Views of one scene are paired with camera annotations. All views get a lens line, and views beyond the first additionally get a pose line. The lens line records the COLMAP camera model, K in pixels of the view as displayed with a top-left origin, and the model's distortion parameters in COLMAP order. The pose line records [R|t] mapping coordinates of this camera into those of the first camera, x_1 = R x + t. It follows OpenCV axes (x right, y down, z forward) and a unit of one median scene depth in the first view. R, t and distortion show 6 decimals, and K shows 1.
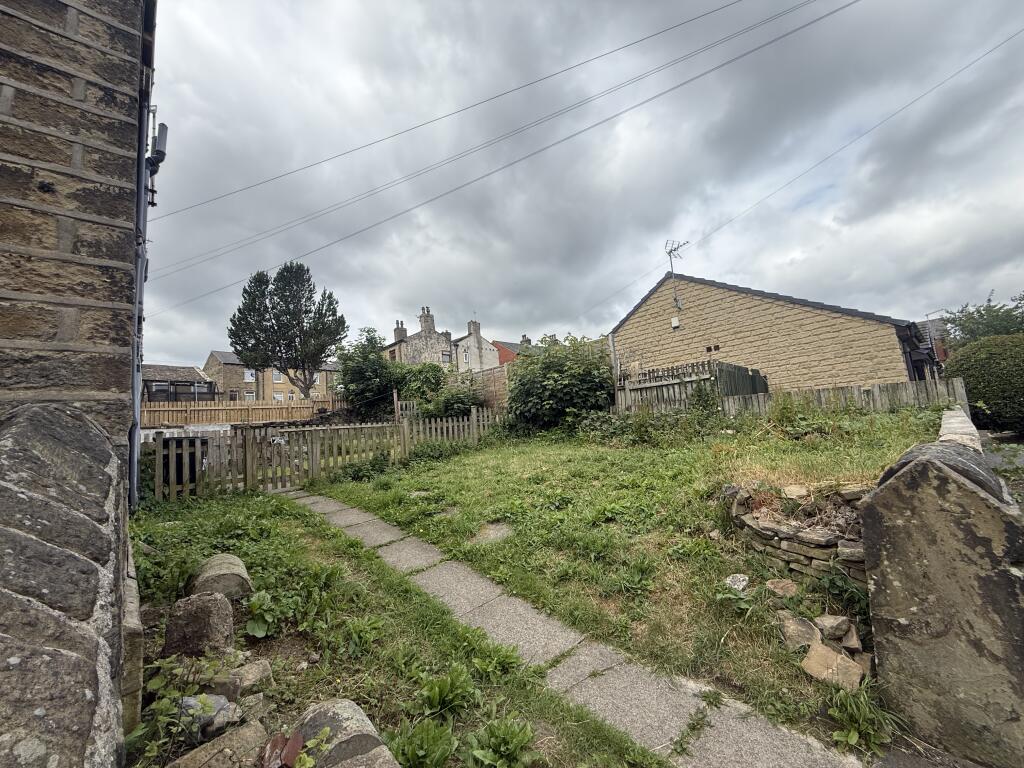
lens RADIAL K [[407.2, 0, 510.9], [0, 407.2, 384.7], [0, 0, 1]] dist [-0.008780, -0.000120]
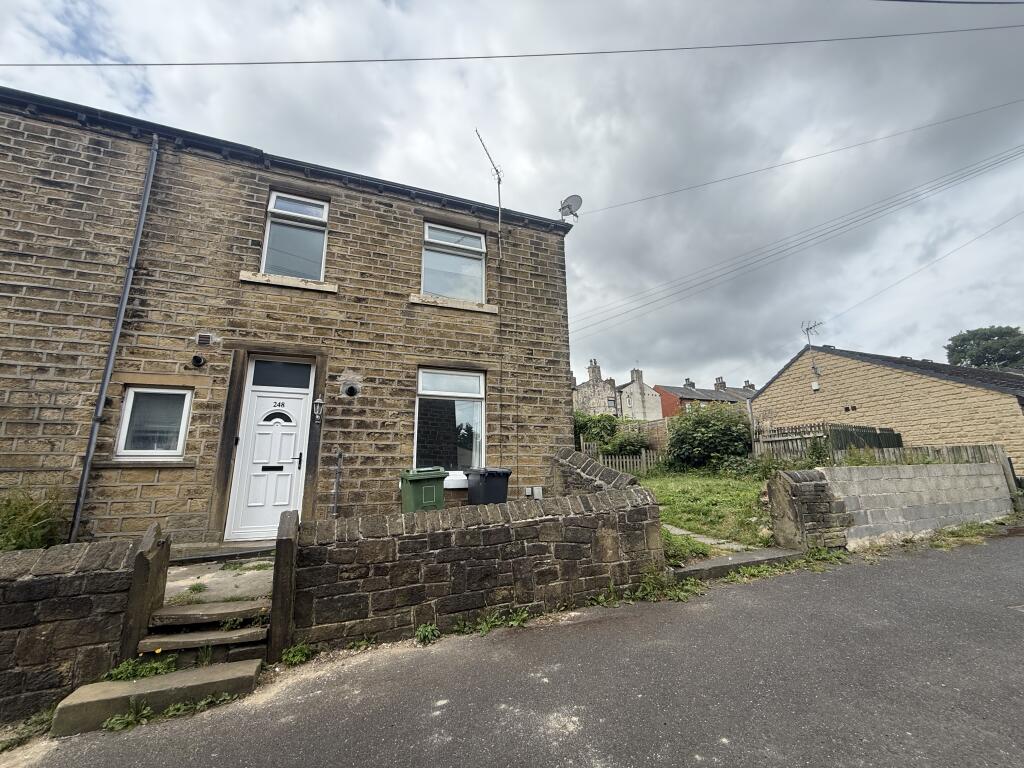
lens RADIAL K [[407.2, 0, 502.8], [0, 407.2, 379.5], [0, 0, 1]] dist [-0.008780, -0.000120]
pose [[0.920742, -0.020585, -0.389630, 0.015542], [-0.020419, 0.994697, -0.100804, -0.029075], [0.389638, 0.100770, 0.915438, -0.441908]]
